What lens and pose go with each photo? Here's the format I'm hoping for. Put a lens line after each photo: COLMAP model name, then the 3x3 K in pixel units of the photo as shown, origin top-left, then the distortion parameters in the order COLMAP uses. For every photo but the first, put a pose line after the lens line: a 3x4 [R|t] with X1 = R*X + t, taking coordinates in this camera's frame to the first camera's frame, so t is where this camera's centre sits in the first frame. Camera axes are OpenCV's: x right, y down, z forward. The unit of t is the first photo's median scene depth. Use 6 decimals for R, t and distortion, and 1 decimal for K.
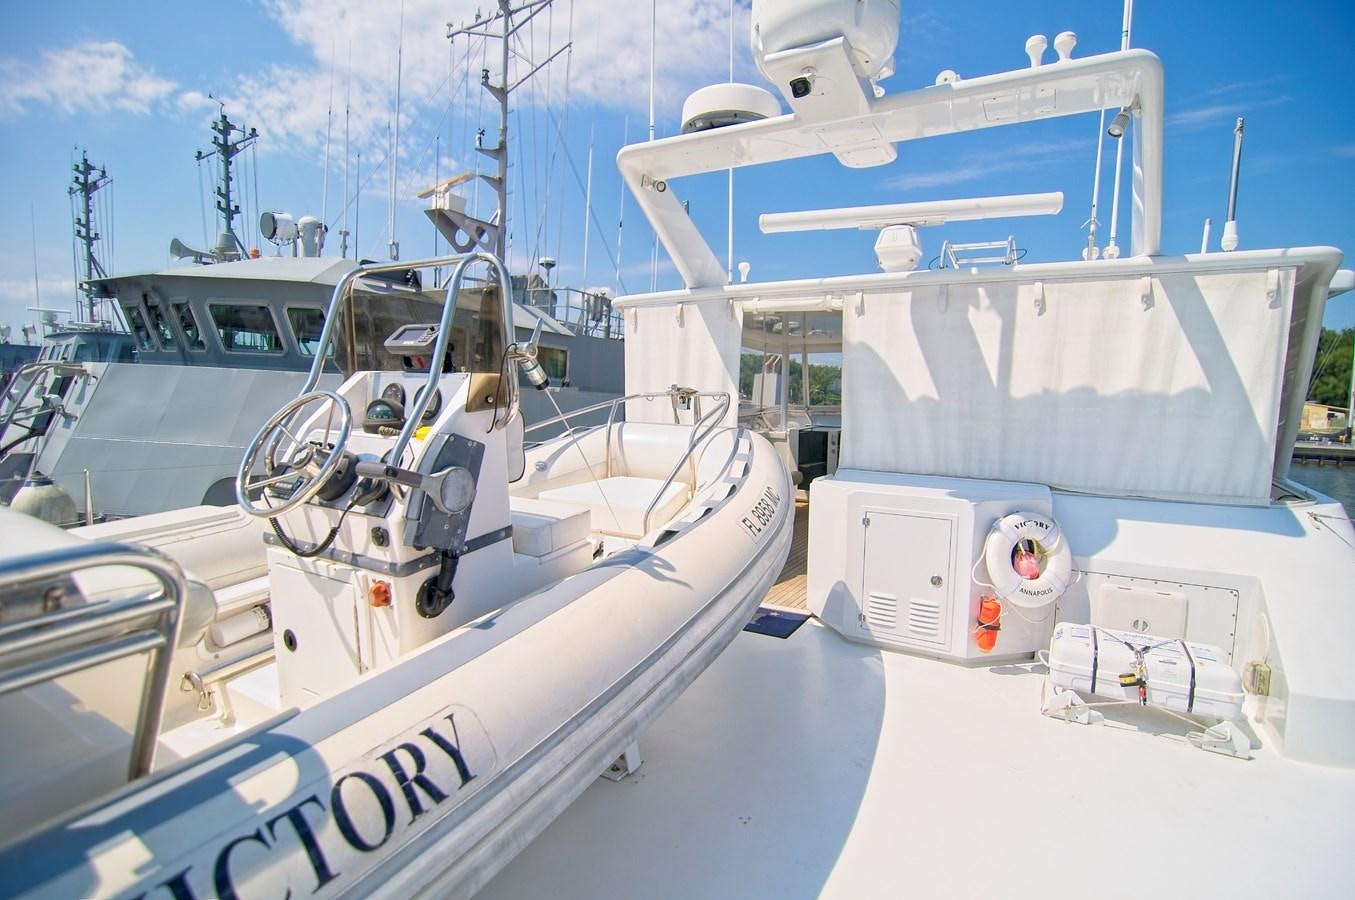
lens RADIAL K [[651.7, 0, 678.8], [0, 651.7, 456.7], [0, 0, 1]] dist [-0.009521, -0.009885]
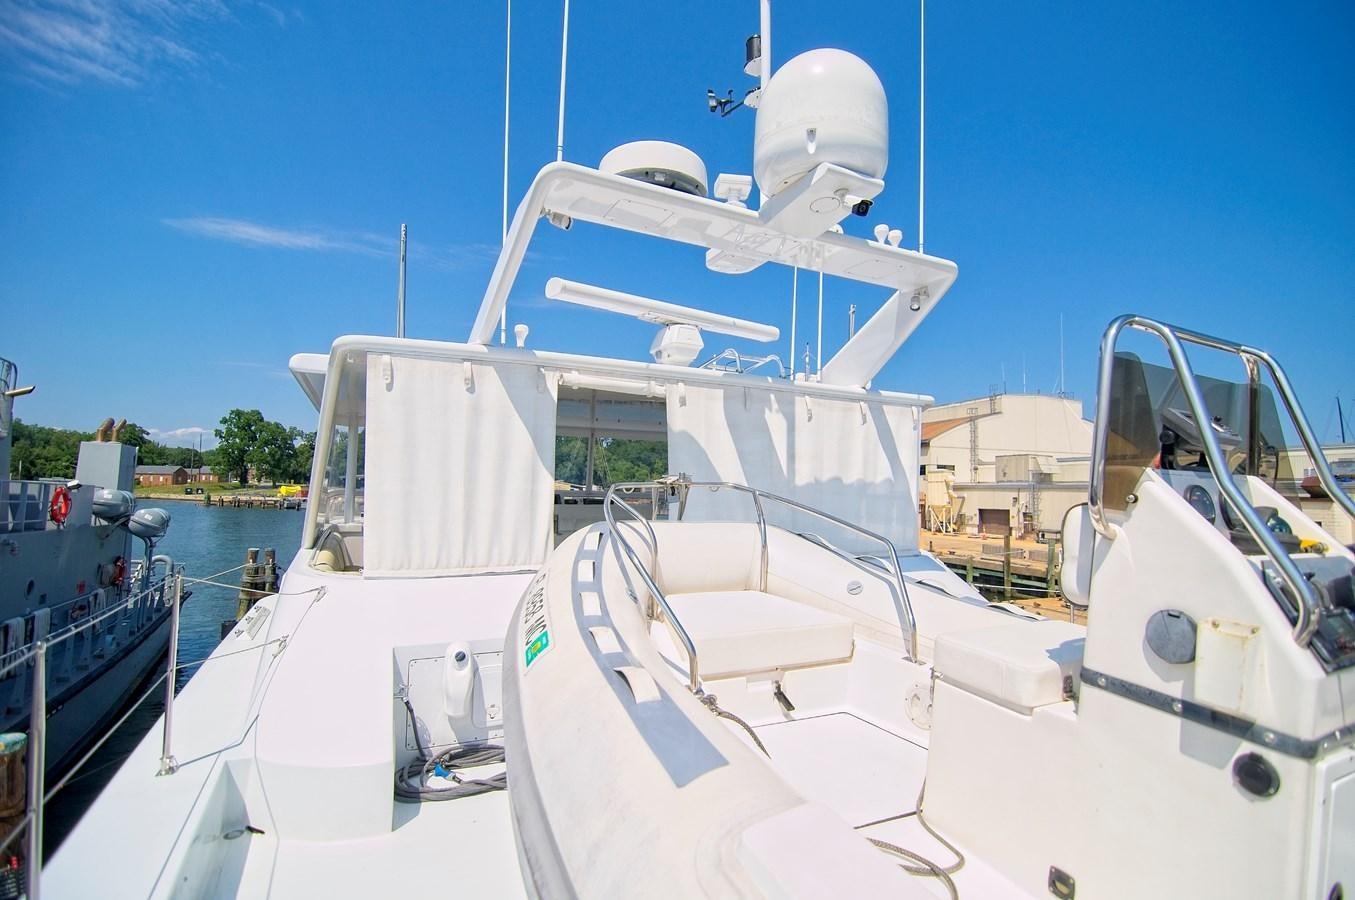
lens RADIAL K [[651.7, 0, 678.8], [0, 651.7, 456.7], [0, 0, 1]] dist [-0.009521, -0.009885]
pose [[0.554554, 0.033661, 0.831467, -0.626928], [0.067432, 0.994078, -0.085219, -0.054108], [-0.829411, 0.103326, 0.549000, 0.494125]]
